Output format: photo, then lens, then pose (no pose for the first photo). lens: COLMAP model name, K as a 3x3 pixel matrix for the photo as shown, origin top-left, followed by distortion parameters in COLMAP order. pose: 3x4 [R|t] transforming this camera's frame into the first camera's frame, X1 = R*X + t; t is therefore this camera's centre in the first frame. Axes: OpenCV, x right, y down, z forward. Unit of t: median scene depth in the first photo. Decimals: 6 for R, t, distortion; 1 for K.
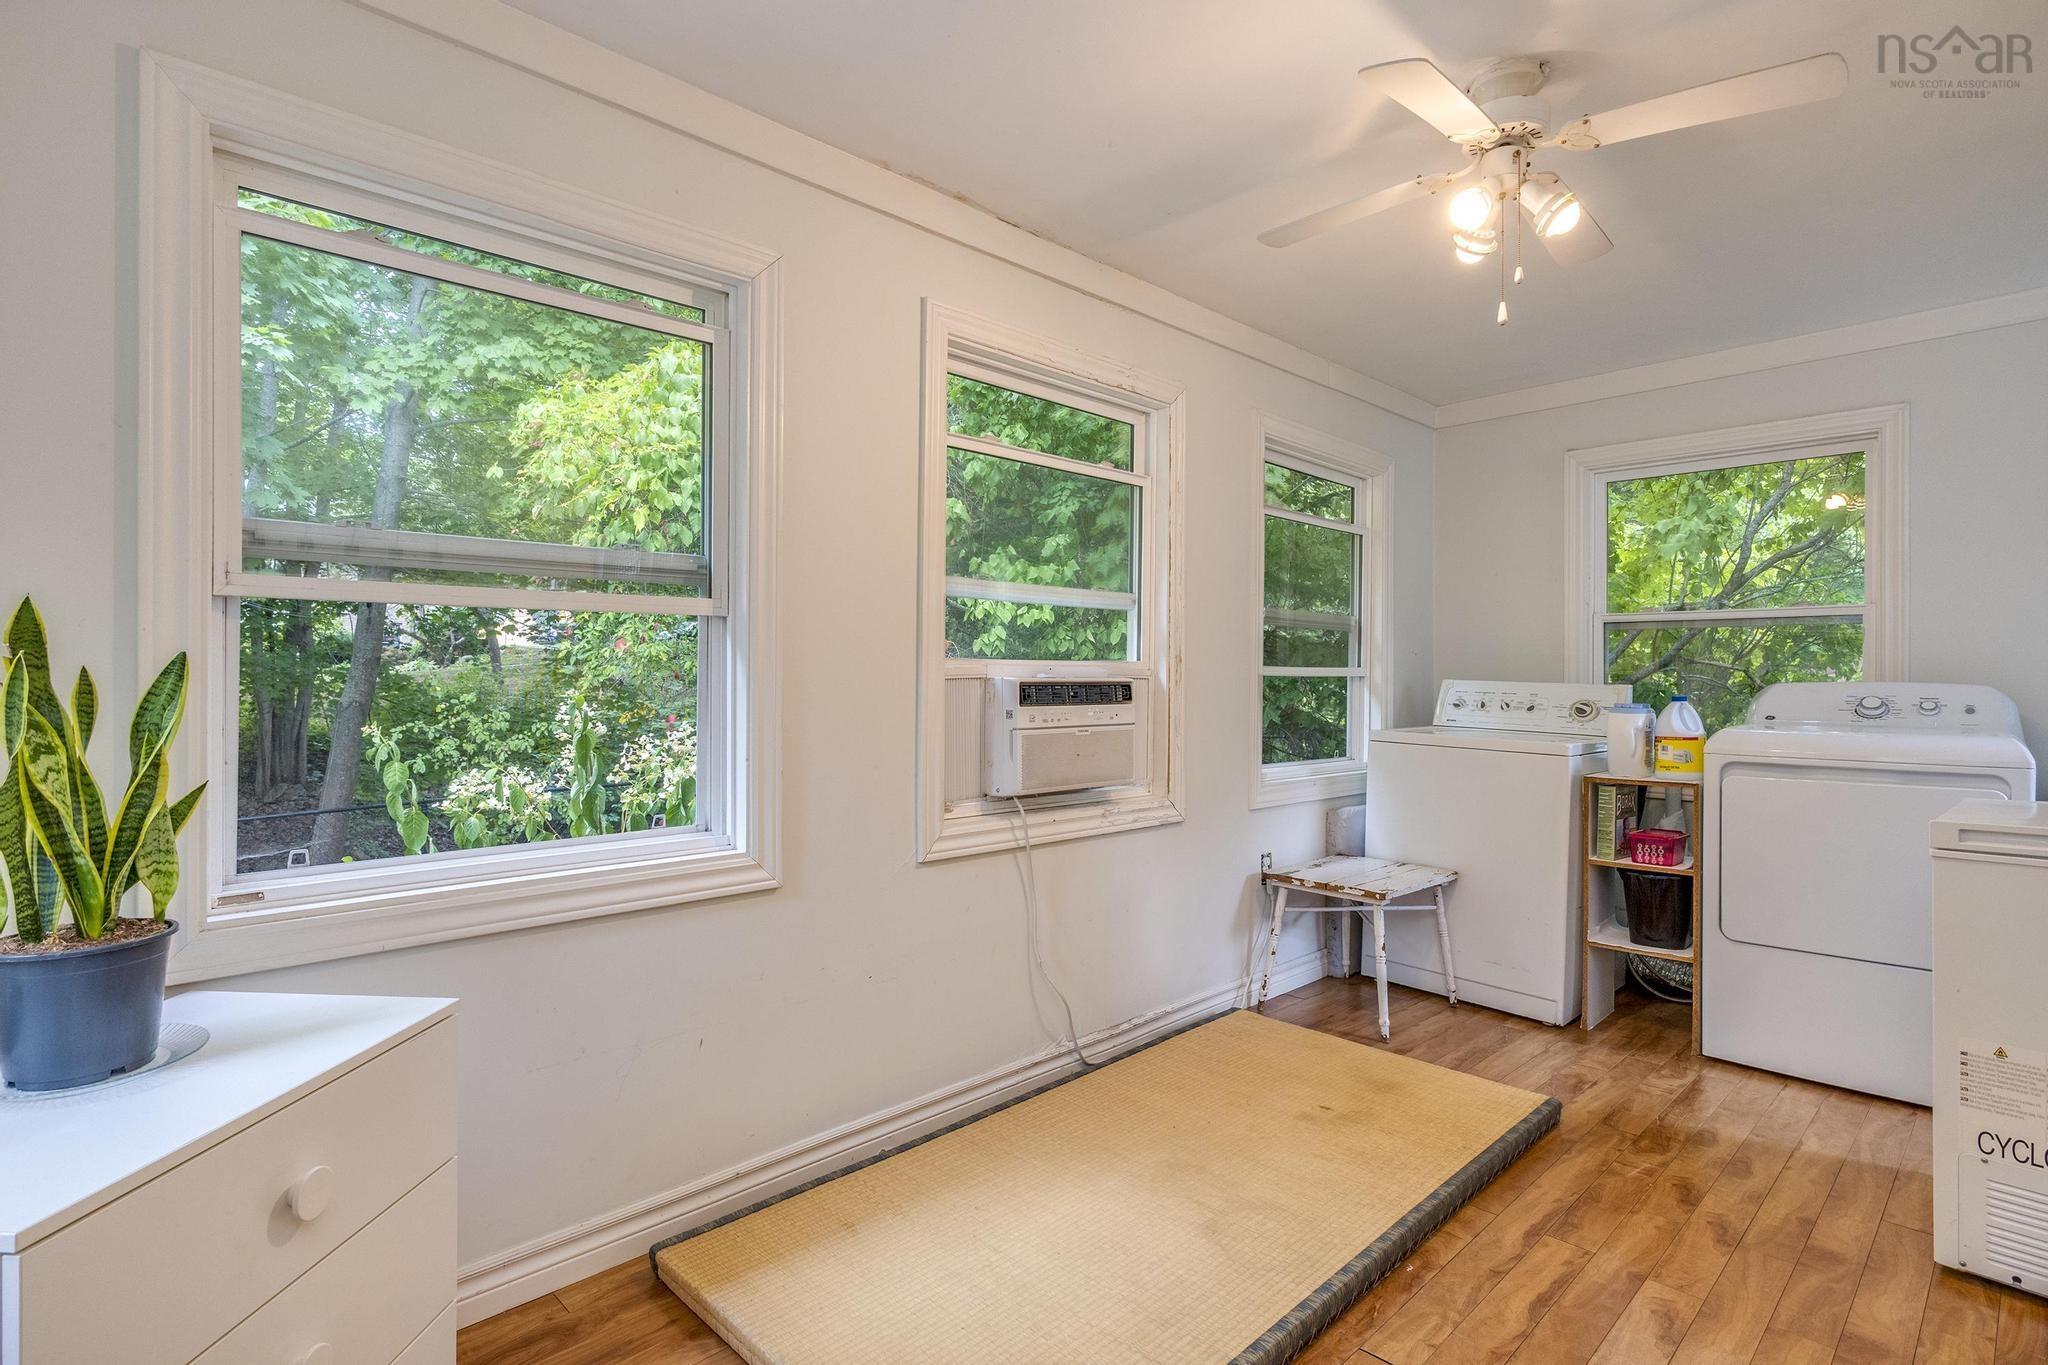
lens RADIAL K [[1023.4, 0, 1024.0], [0, 1023.4, 682.5], [0, 0, 1]] dist [0.002739, 0.000907]
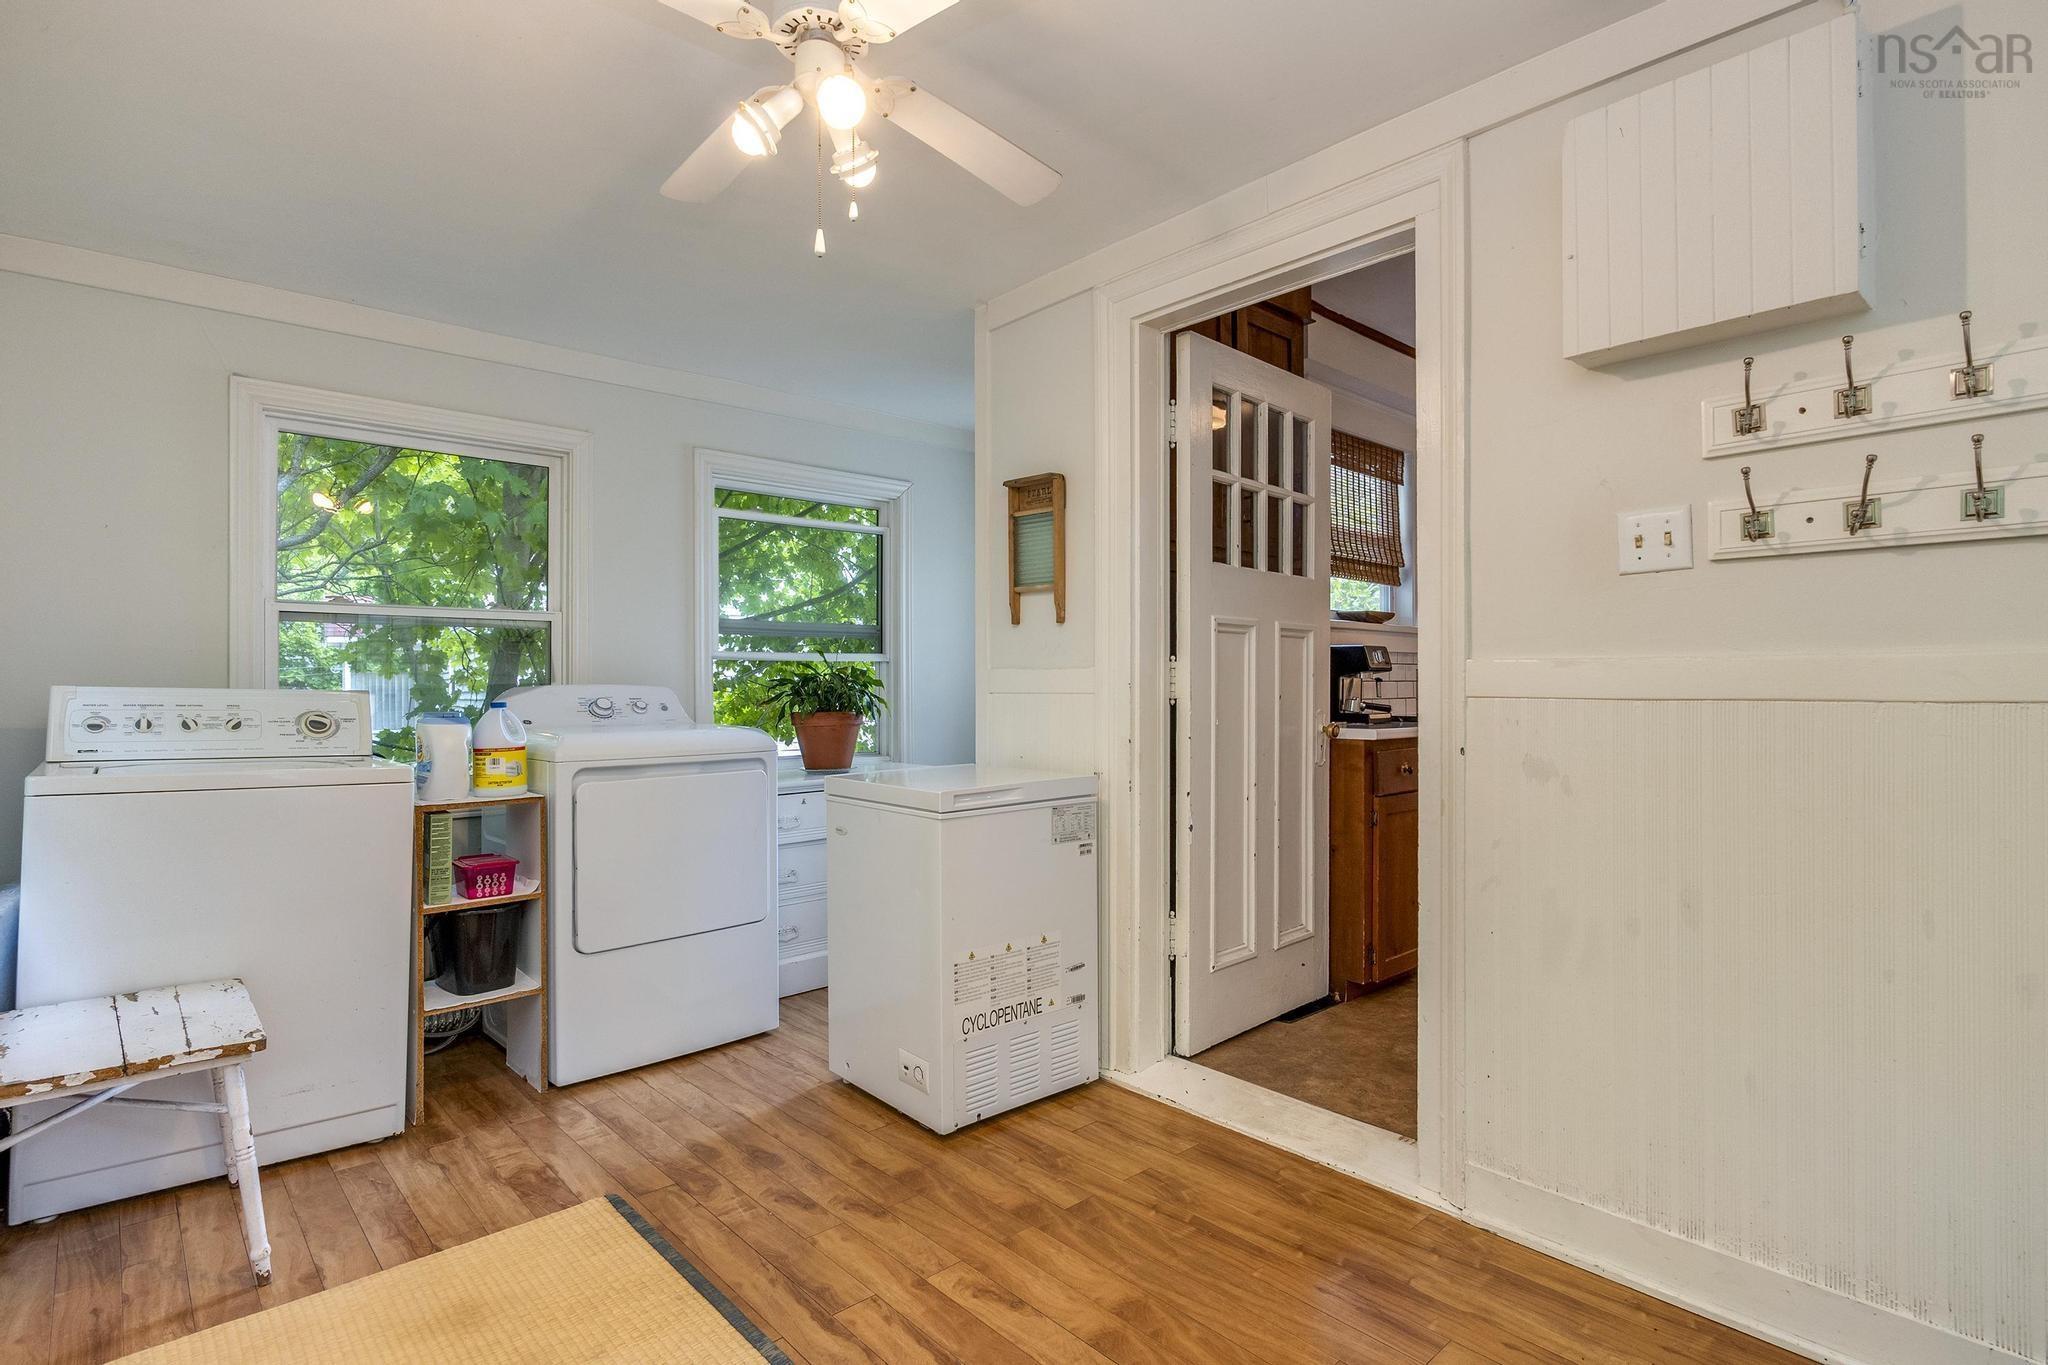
lens RADIAL K [[1007.3, 0, 1024.0], [0, 1007.3, 682.5], [0, 0, 1]] dist [-0.002934, 0.001357]
pose [[0.036552, -0.004249, 0.999323, -0.249382], [0.008638, 0.999955, 0.003935, -0.003629], [-0.999294, 0.008488, 0.036587, 0.581260]]
